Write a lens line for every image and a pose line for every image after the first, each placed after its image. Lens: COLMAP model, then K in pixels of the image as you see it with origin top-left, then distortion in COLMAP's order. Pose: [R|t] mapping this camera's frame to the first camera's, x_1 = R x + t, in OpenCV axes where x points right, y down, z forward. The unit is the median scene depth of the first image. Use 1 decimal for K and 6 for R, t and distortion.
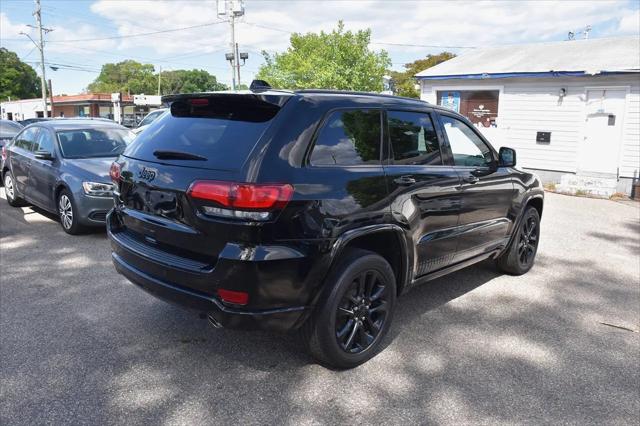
lens RADIAL K [[503.6, 0, 318.9], [0, 503.6, 210.7], [0, 0, 1]] dist [-0.117203, 0.051303]
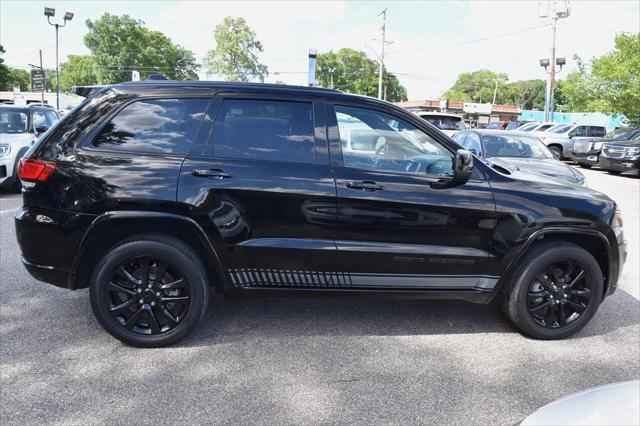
lens RADIAL K [[503.6, 0, 317.0], [0, 503.6, 214.6], [0, 0, 1]] dist [-0.117203, 0.051303]
pose [[0.771552, 0.130487, -0.622640, 0.256404], [-0.137254, 0.989831, 0.037360, -0.012727], [0.621183, 0.056635, 0.781616, 0.111136]]
